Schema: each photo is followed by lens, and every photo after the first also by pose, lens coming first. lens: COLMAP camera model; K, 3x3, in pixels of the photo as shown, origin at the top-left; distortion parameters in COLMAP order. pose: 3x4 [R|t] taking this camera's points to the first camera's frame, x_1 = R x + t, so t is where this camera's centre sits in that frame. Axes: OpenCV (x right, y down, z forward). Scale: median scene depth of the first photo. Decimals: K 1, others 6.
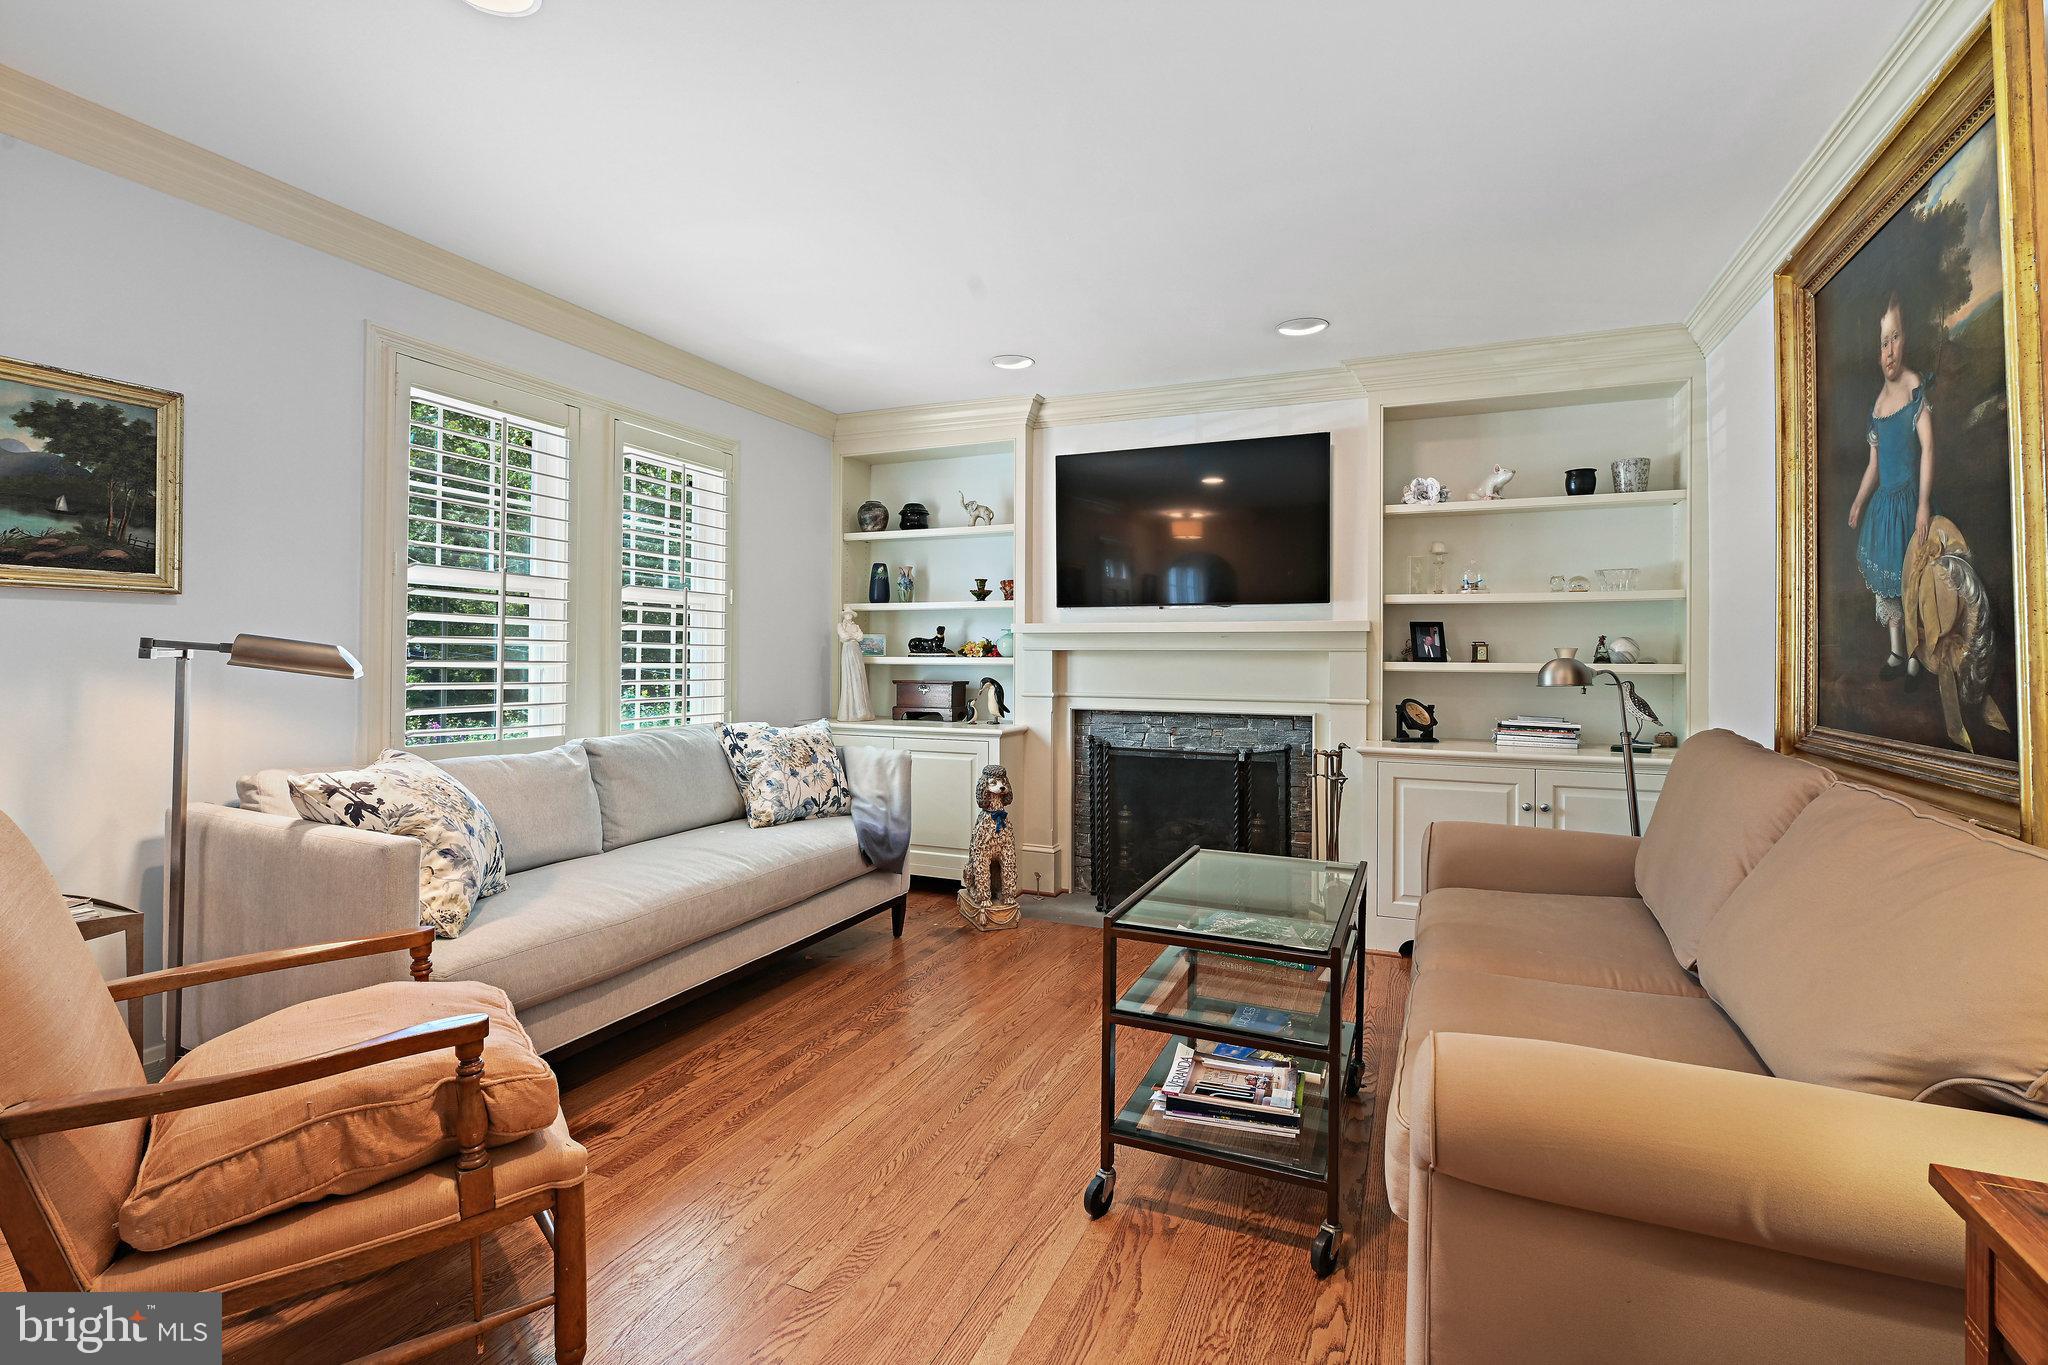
lens RADIAL K [[932.8, 0, 1024.4], [0, 932.8, 665.6], [0, 0, 1]] dist [0.000069, 0.000087]
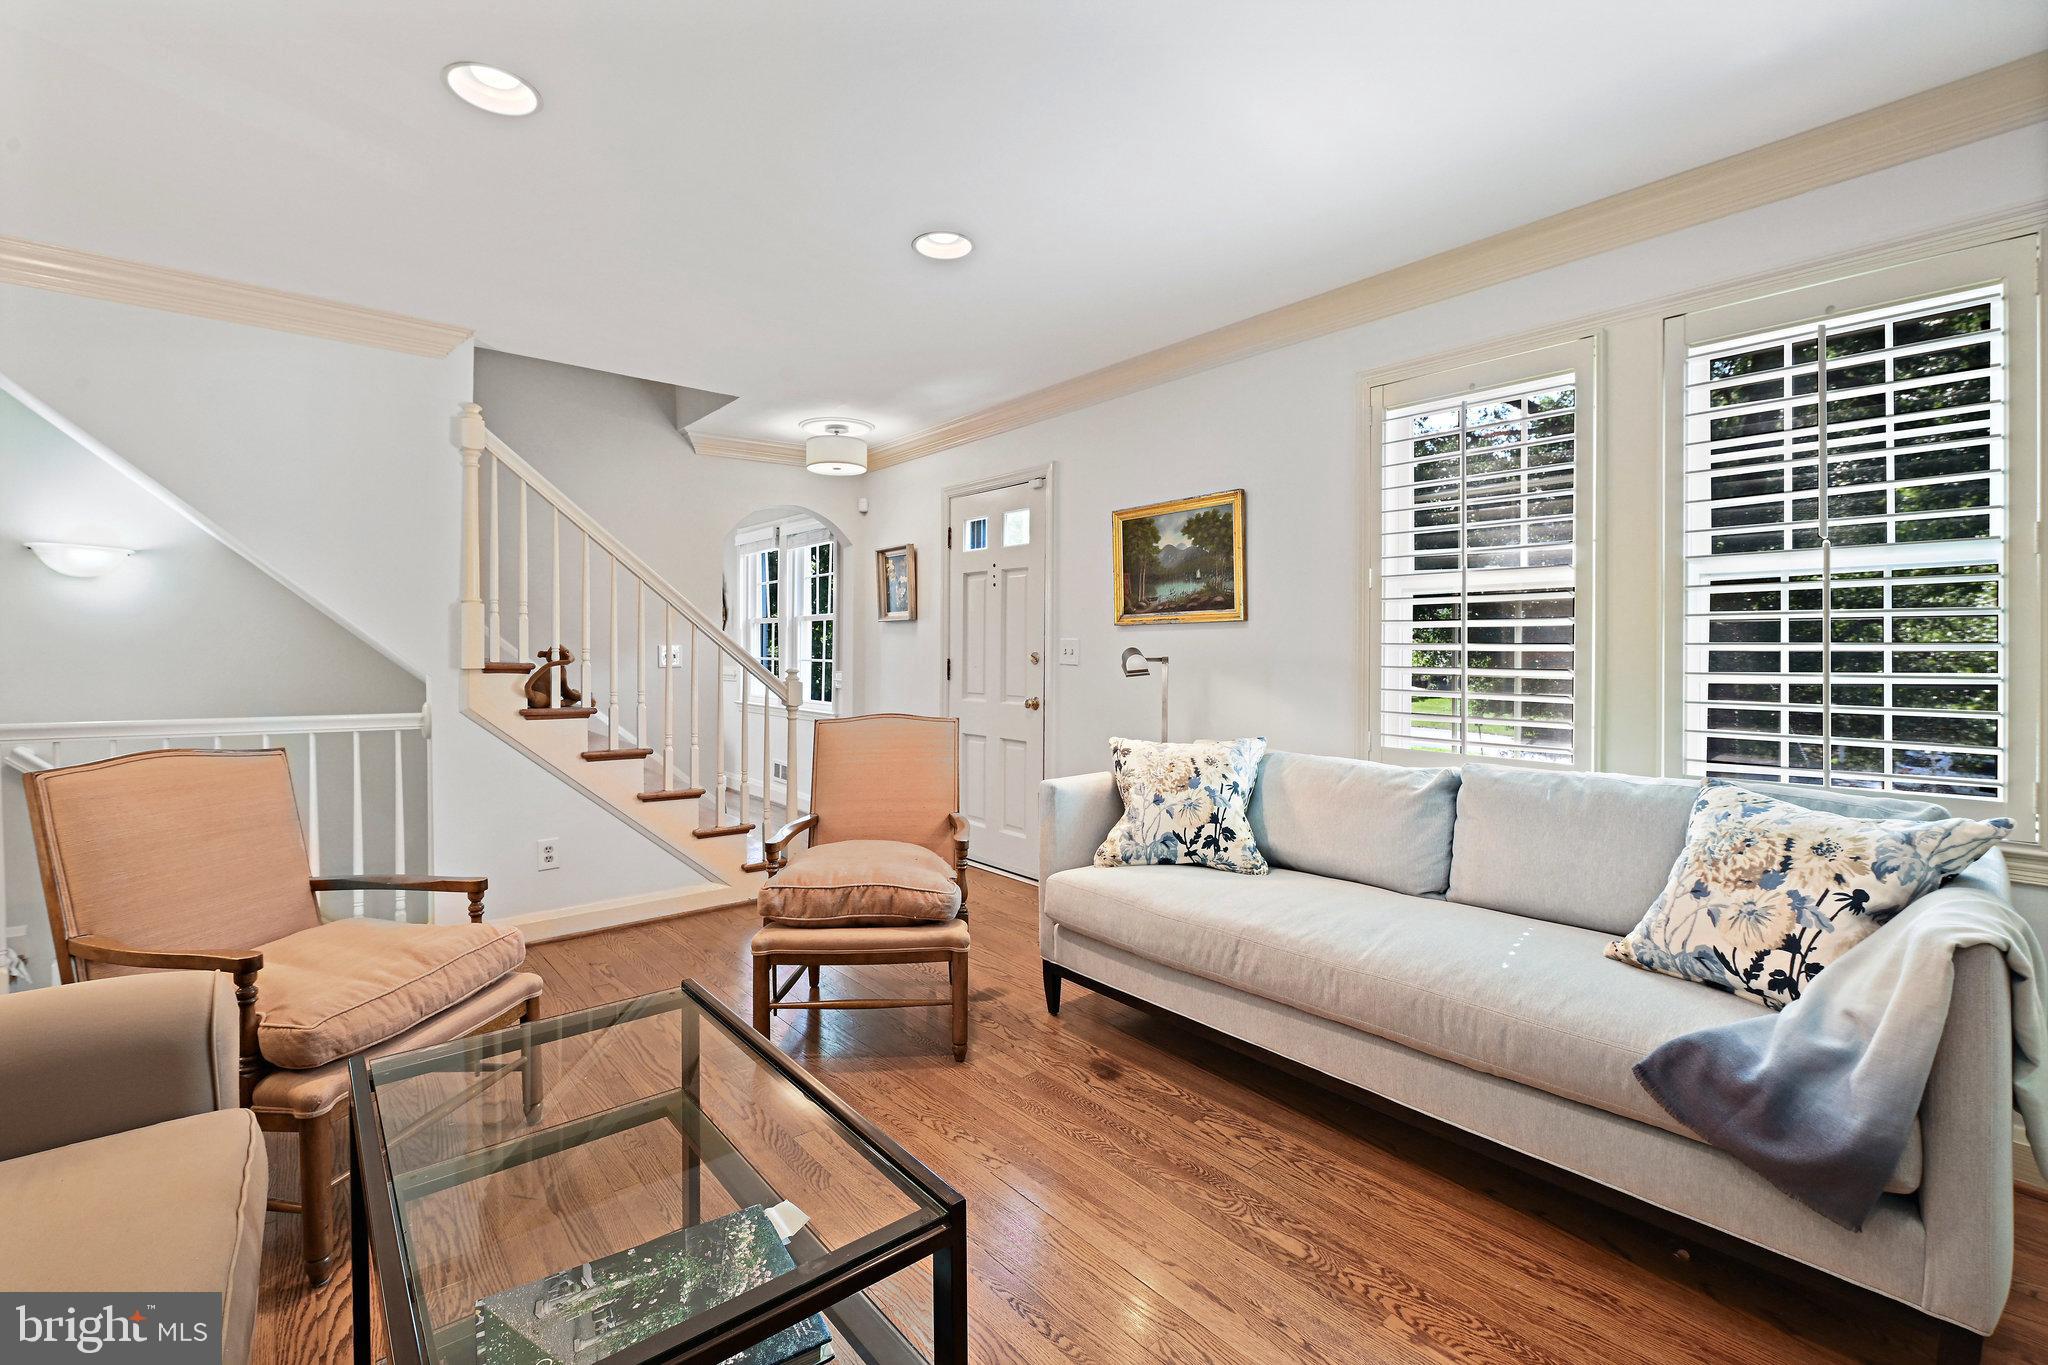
lens RADIAL K [[870.6, 0, 1025.2], [0, 870.6, 666.3], [0, 0, 1]] dist [-0.000823, -0.000046]
pose [[-0.437324, -0.003646, -0.899296, 0.355226], [-0.019364, 0.999798, 0.005364, -0.002243], [0.899095, 0.019760, -0.437307, 0.893088]]
